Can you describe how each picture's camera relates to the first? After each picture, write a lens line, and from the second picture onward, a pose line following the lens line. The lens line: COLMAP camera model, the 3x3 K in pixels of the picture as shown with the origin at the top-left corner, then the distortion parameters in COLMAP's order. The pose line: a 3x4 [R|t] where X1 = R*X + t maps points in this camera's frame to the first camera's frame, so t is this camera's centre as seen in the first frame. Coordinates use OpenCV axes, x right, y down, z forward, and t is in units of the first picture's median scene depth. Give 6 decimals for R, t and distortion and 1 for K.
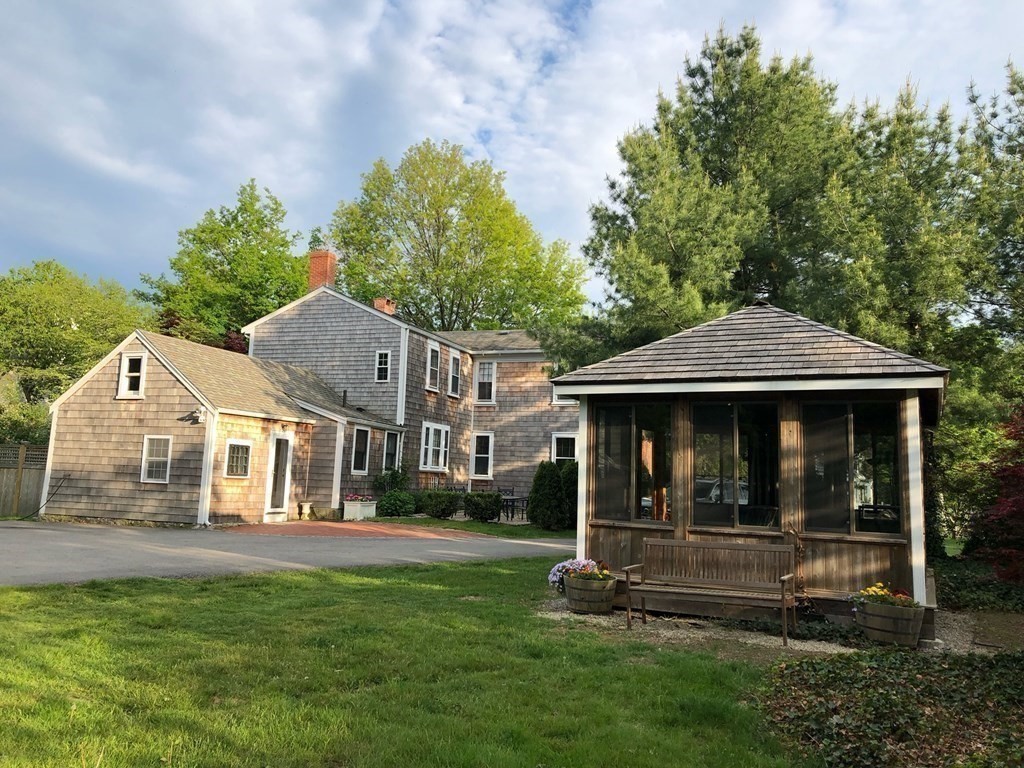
lens RADIAL K [[815.9, 0, 512.0], [0, 815.9, 384.0], [0, 0, 1]] dist [0.092897, -0.000267]
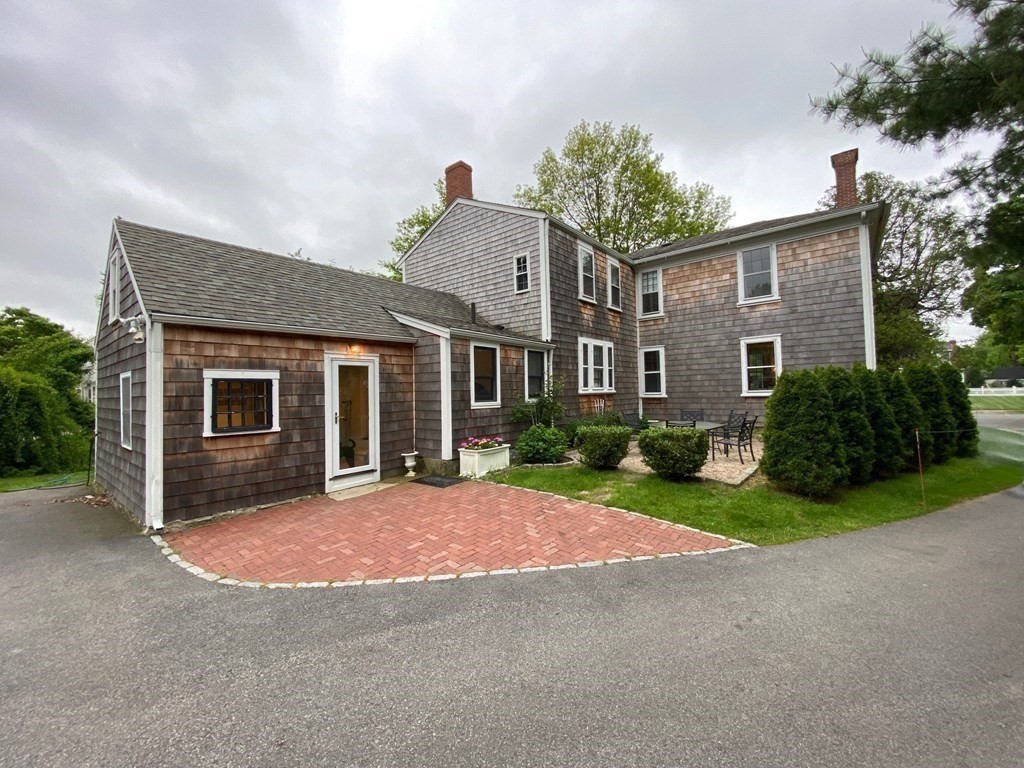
lens RADIAL K [[409.1, 0, 512.0], [0, 409.1, 384.0], [0, 0, 1]] dist [0.077780, -0.000017]
pose [[0.939616, -0.067891, -0.335429, -0.035024], [0.100145, 0.991768, 0.079795, 0.055489], [0.327251, -0.108568, 0.938680, 0.591870]]
